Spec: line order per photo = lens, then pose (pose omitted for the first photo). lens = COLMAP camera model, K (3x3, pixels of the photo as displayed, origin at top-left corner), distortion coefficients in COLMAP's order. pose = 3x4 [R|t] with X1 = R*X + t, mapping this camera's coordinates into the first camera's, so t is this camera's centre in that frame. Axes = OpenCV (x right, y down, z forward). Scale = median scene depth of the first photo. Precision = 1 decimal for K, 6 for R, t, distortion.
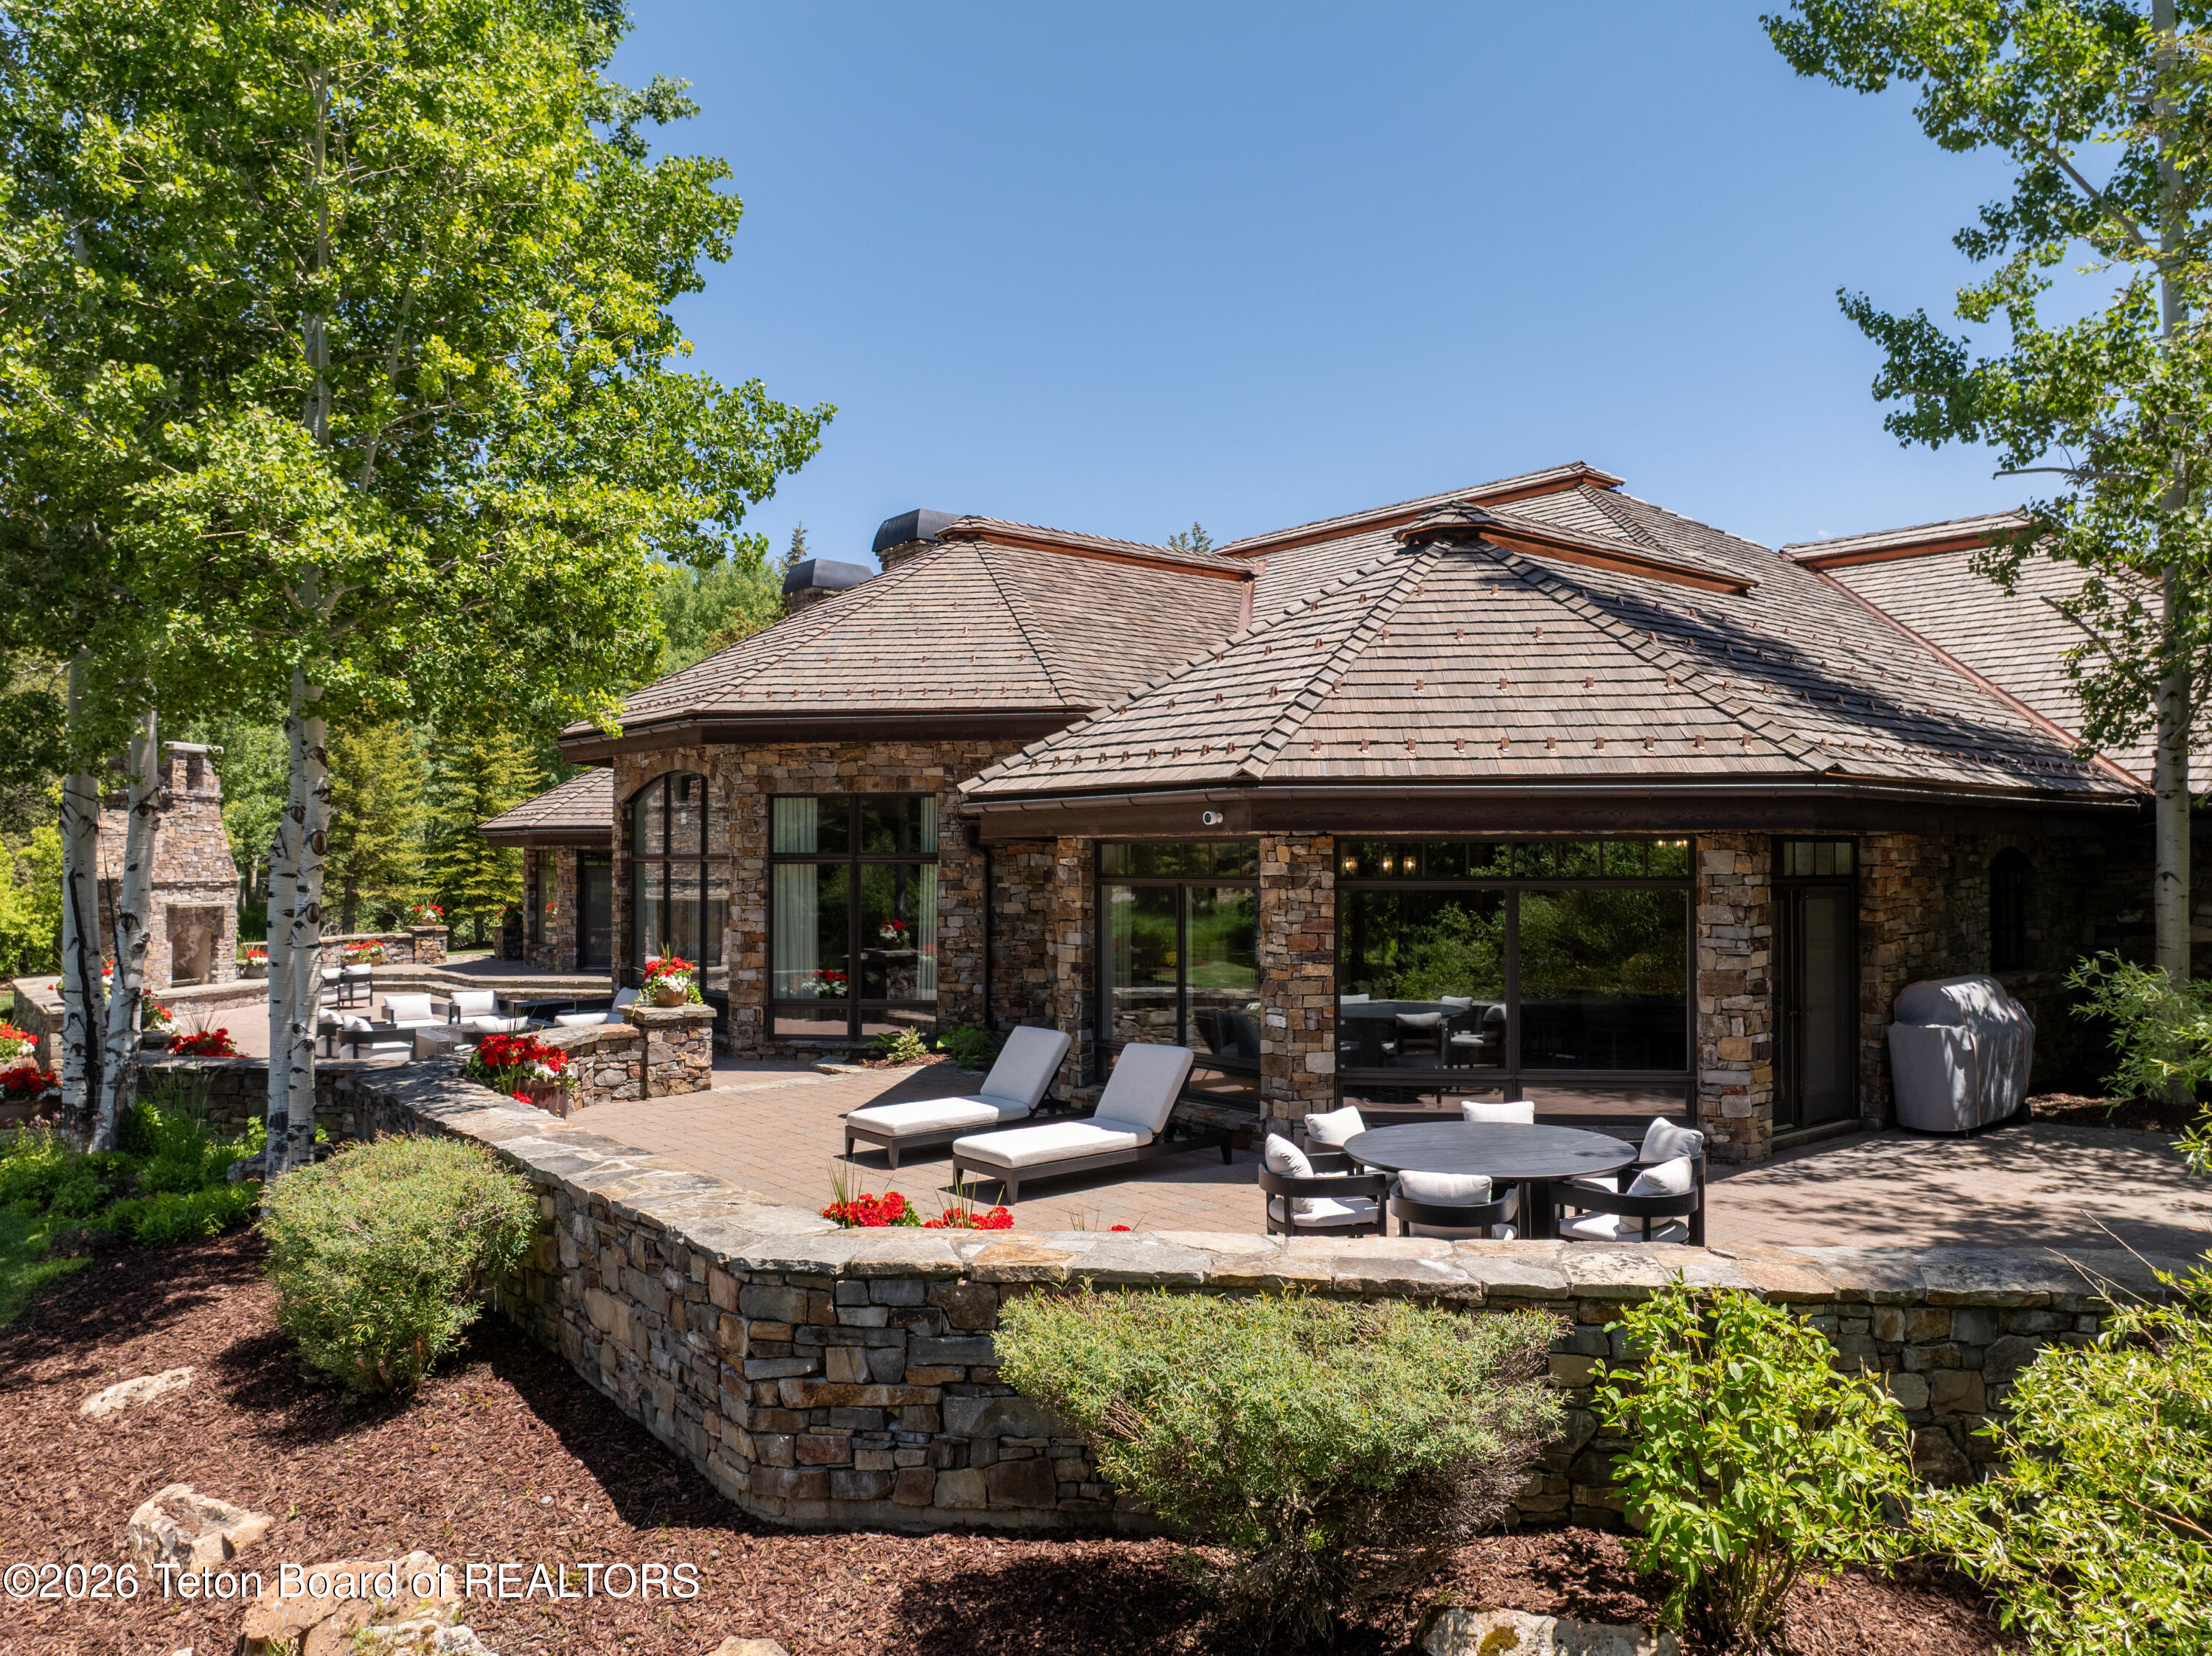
lens RADIAL K [[1543.7, 0, 1109.8], [0, 1543.7, 830.6], [0, 0, 1]] dist [-0.046935, -0.002796]
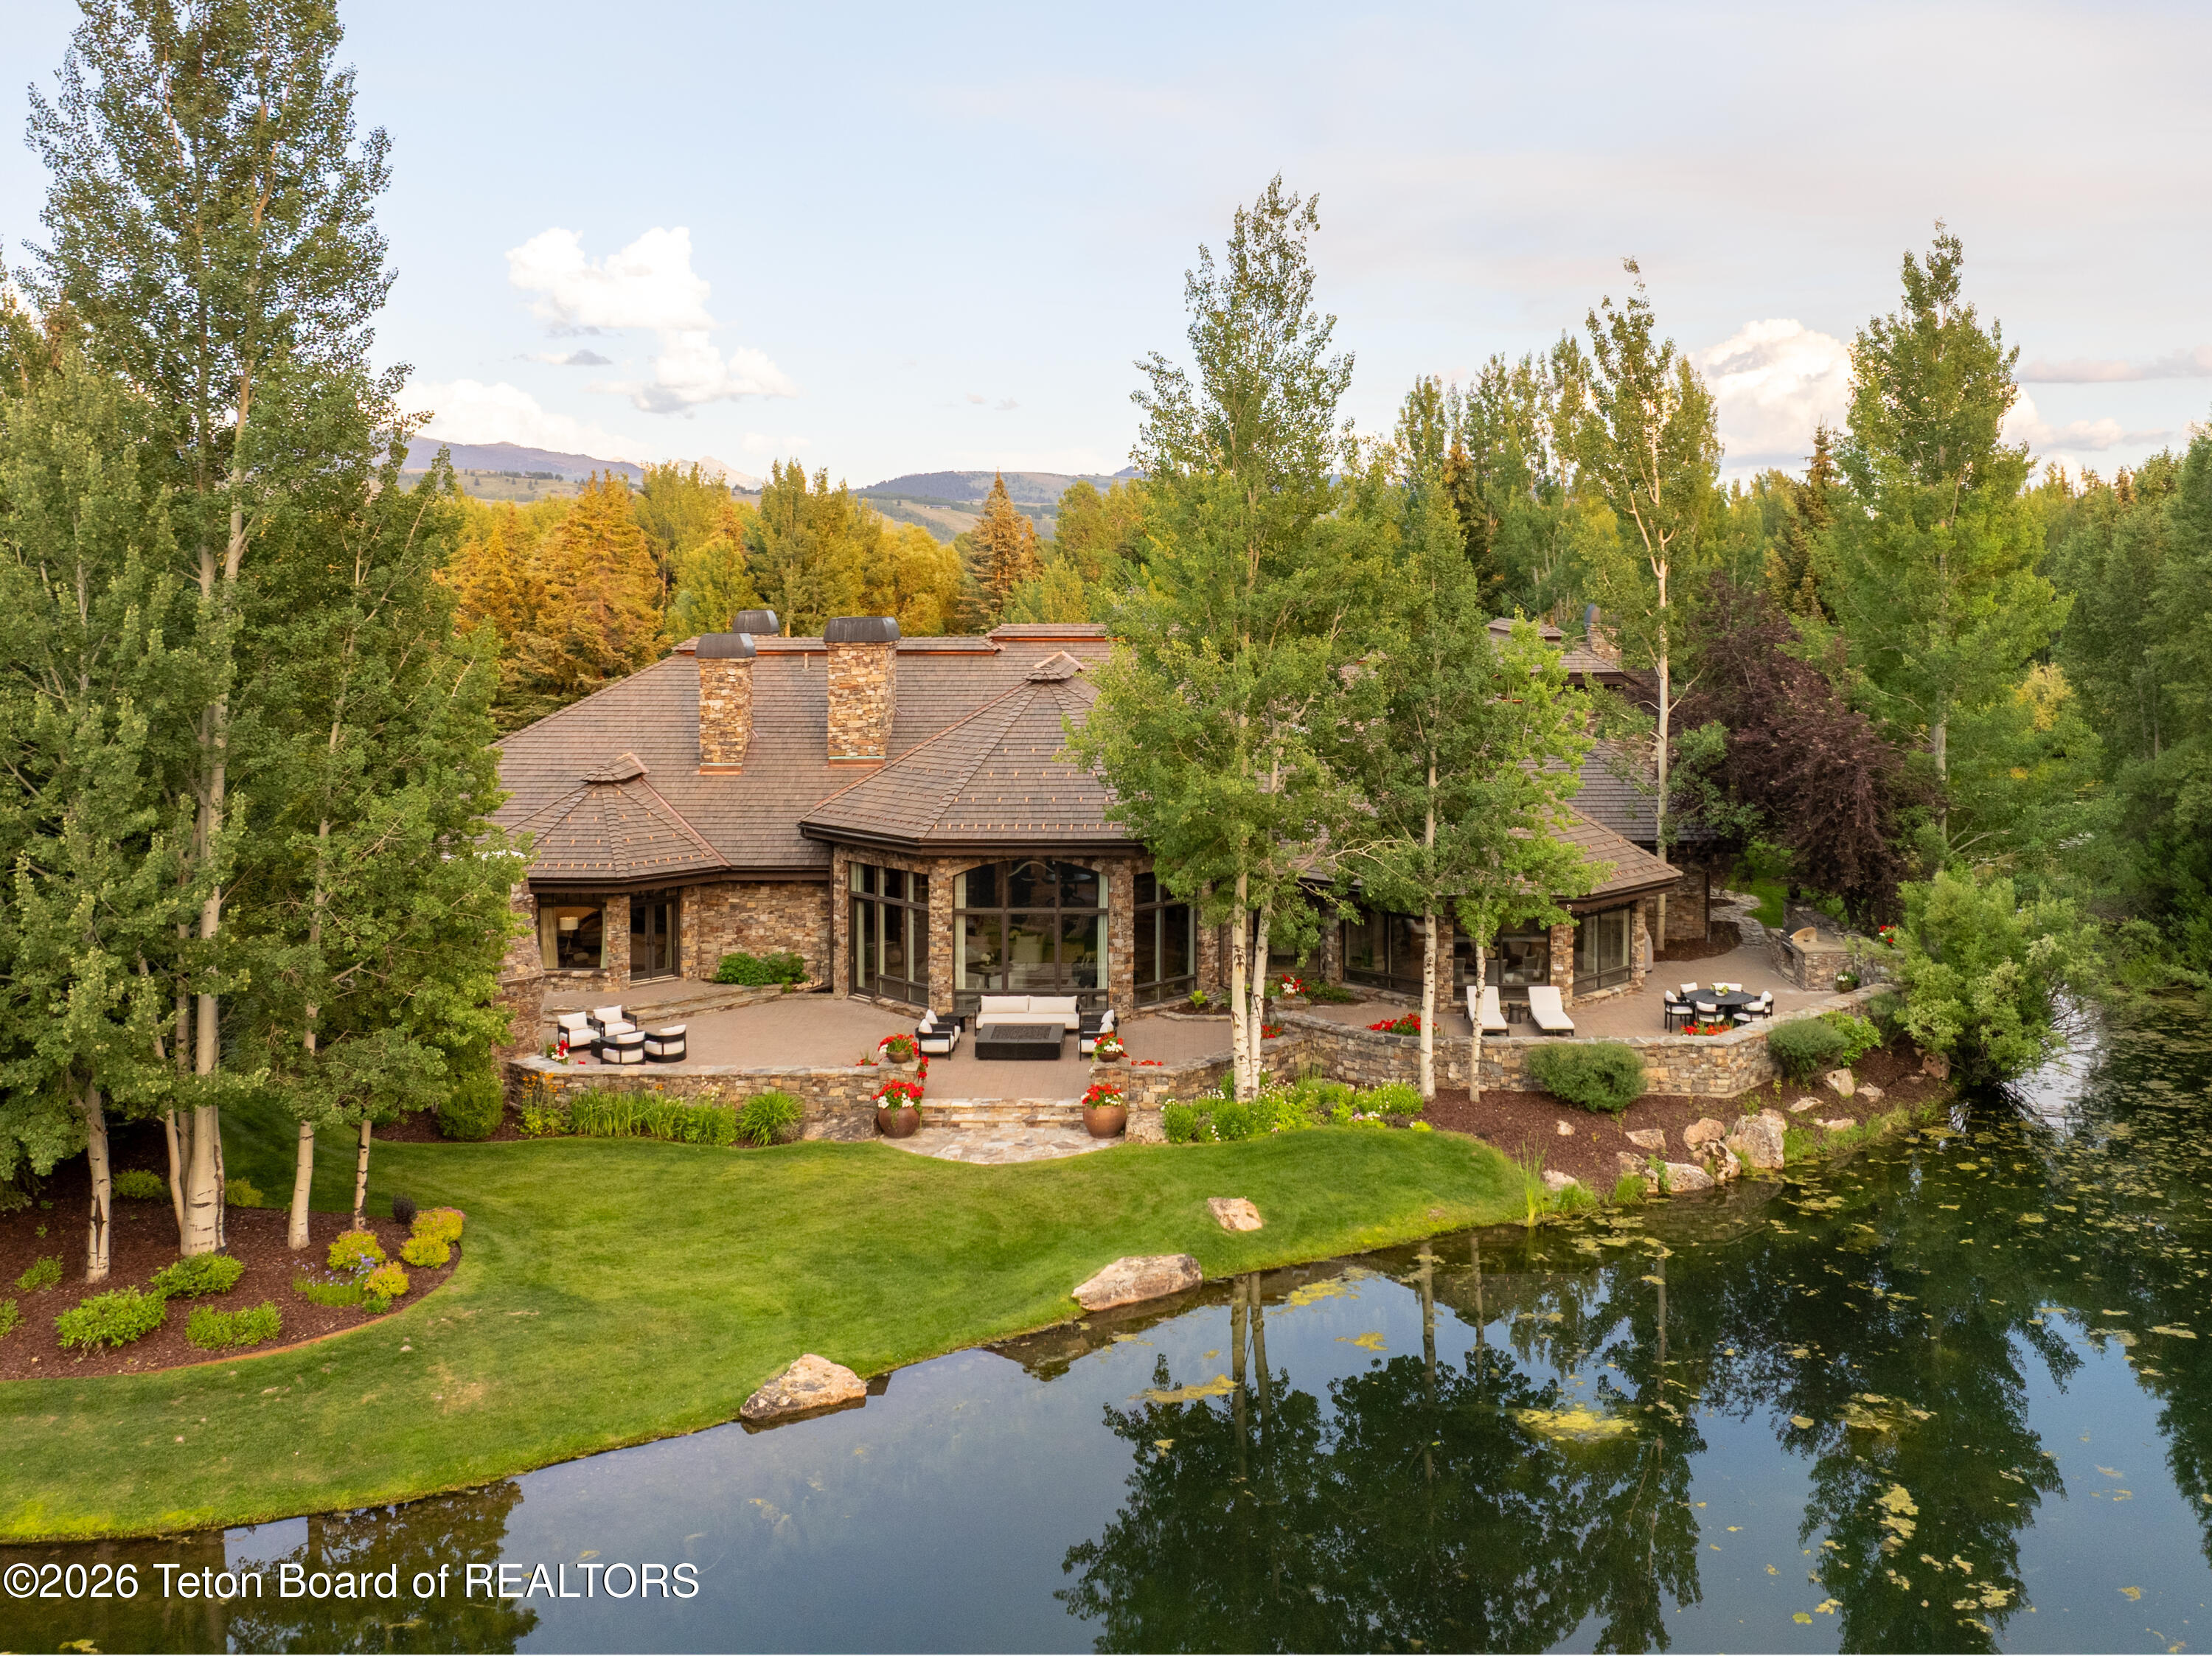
lens RADIAL K [[1993.7, 0, 1201.7], [0, 1993.7, 569.0], [0, 0, 1]] dist [-0.029580, -0.021068]
pose [[0.625441, 0.002731, 0.780267, -1.360132], [-0.014061, 0.999871, 0.007771, -0.274098], [-0.780145, -0.015832, 0.625398, -0.357612]]
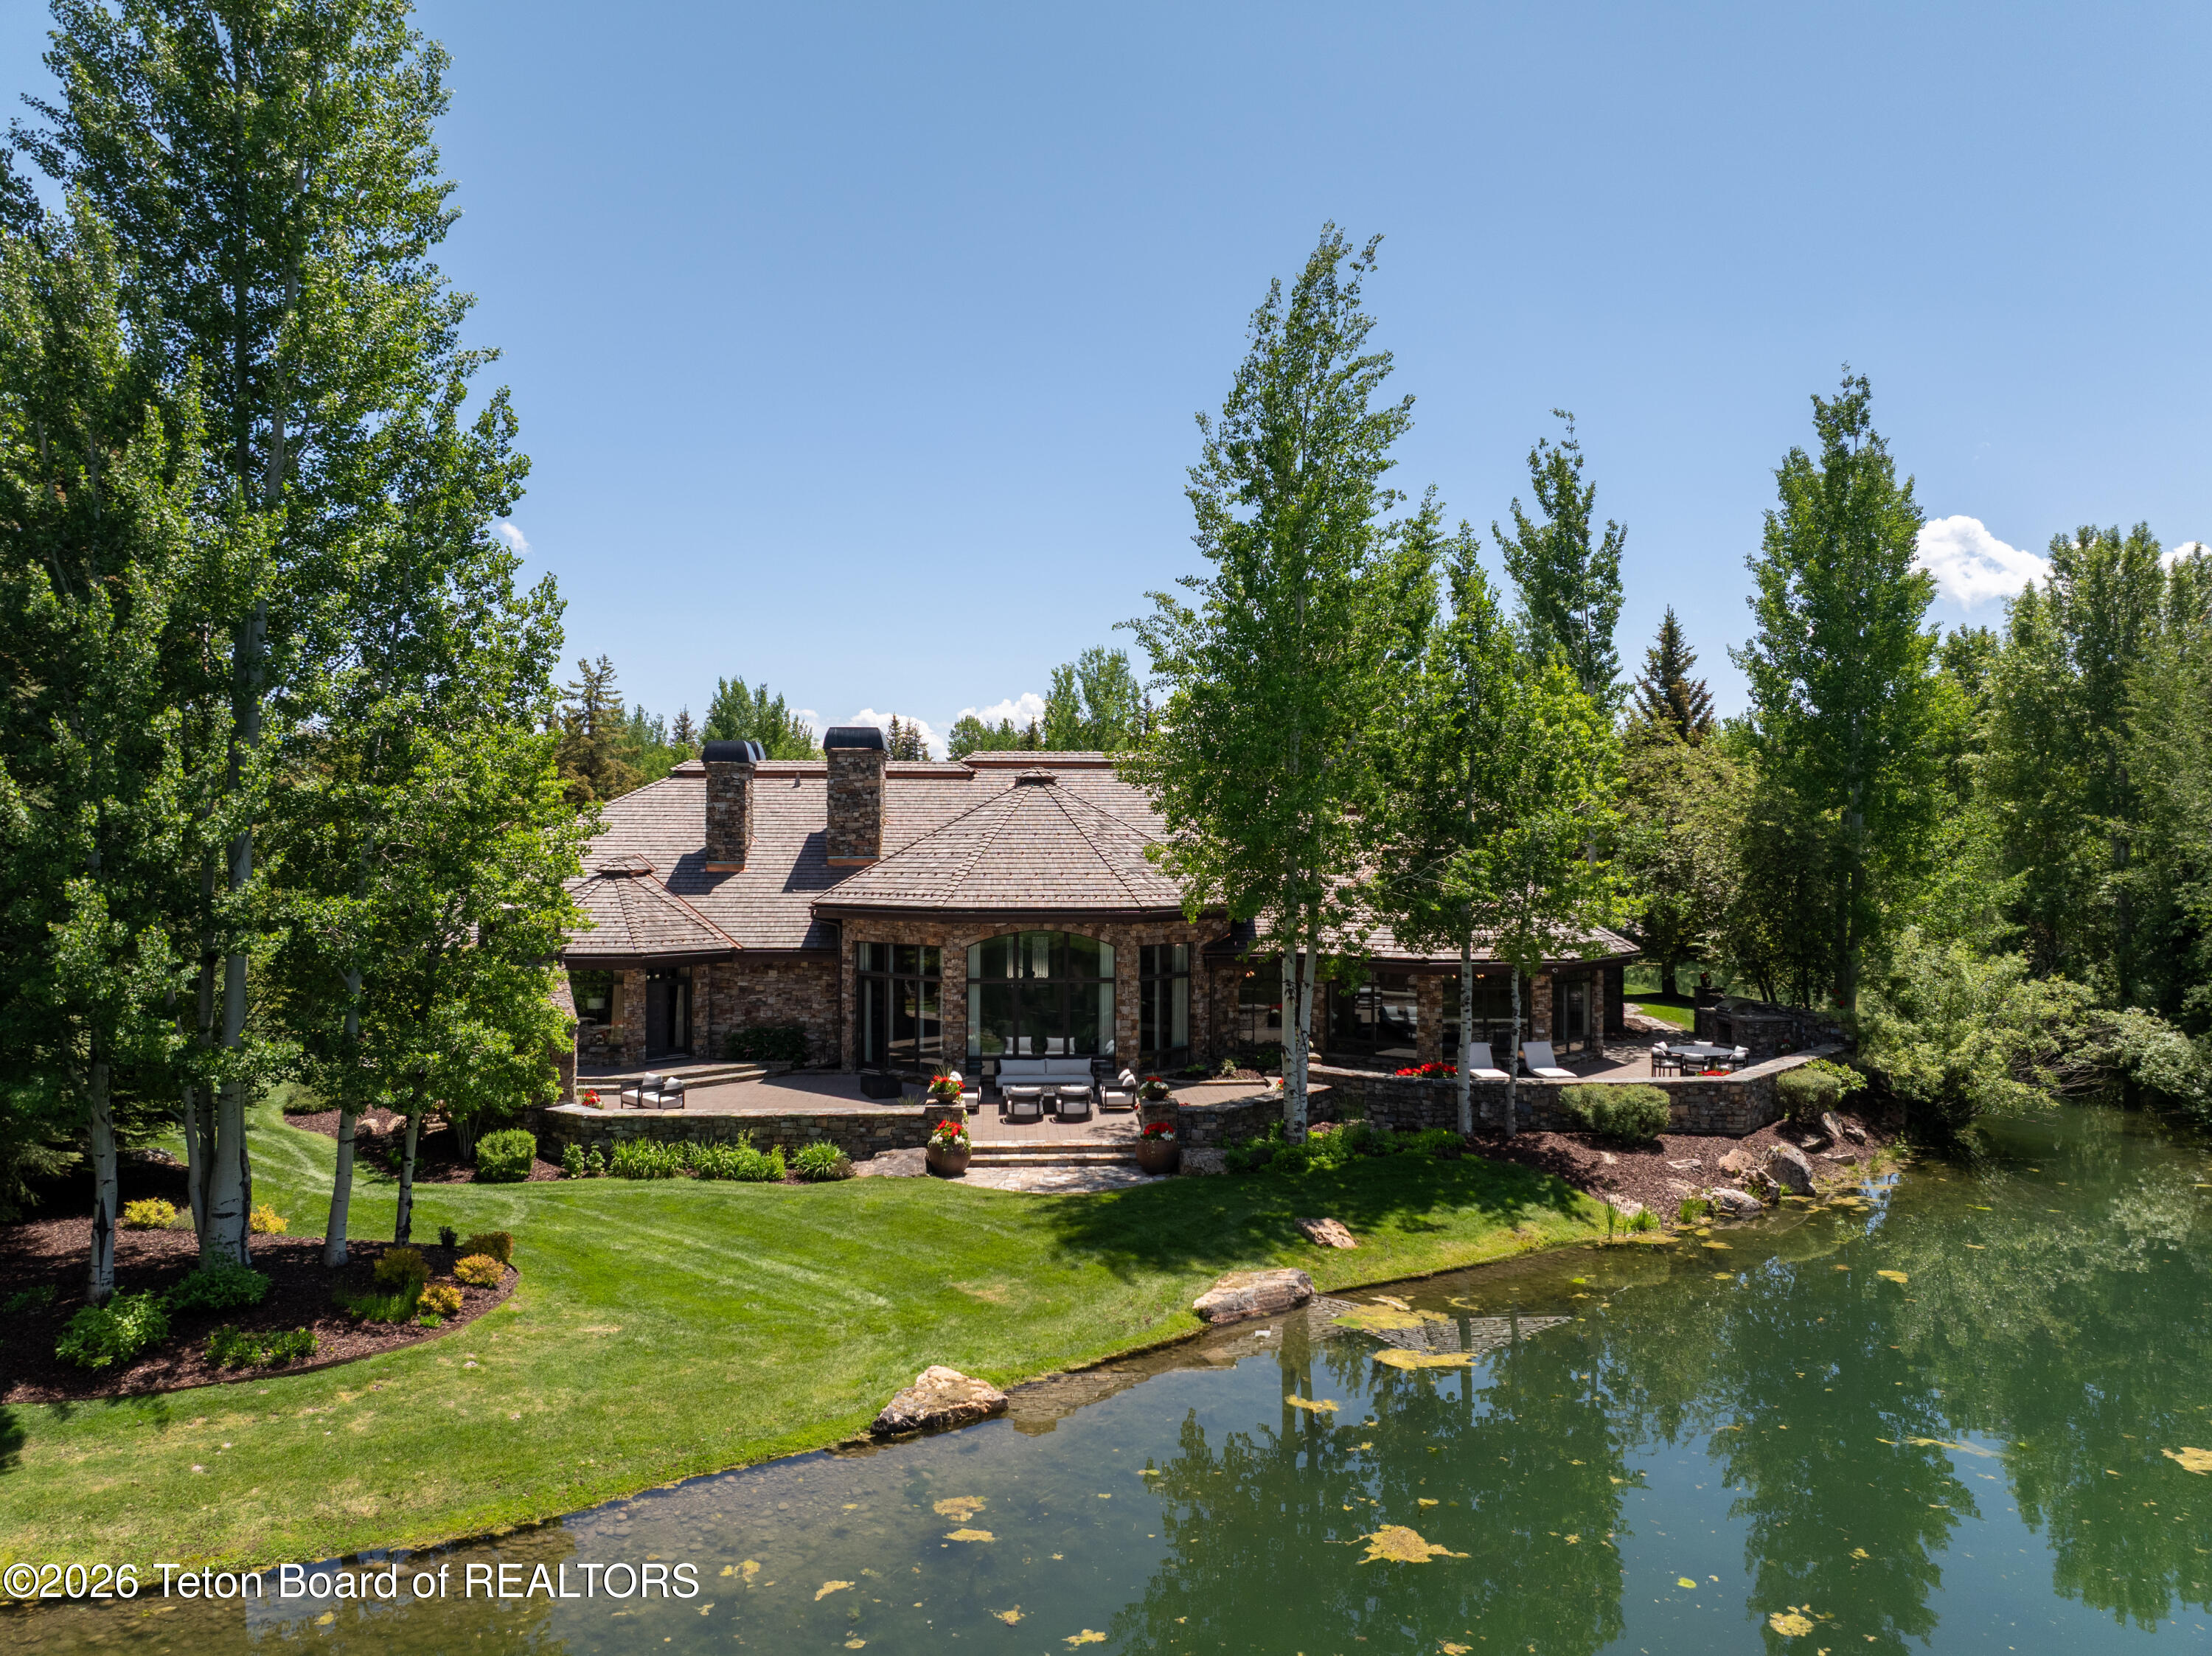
lens RADIAL K [[1537.4, 0, 1104.0], [0, 1537.4, 845.2], [0, 0, 1]] dist [-0.031022, -0.004865]
pose [[0.577400, 0.004447, 0.816449, -1.219695], [-0.016082, 0.999853, 0.005927, -0.107774], [-0.816303, -0.016552, 0.577387, -0.041458]]
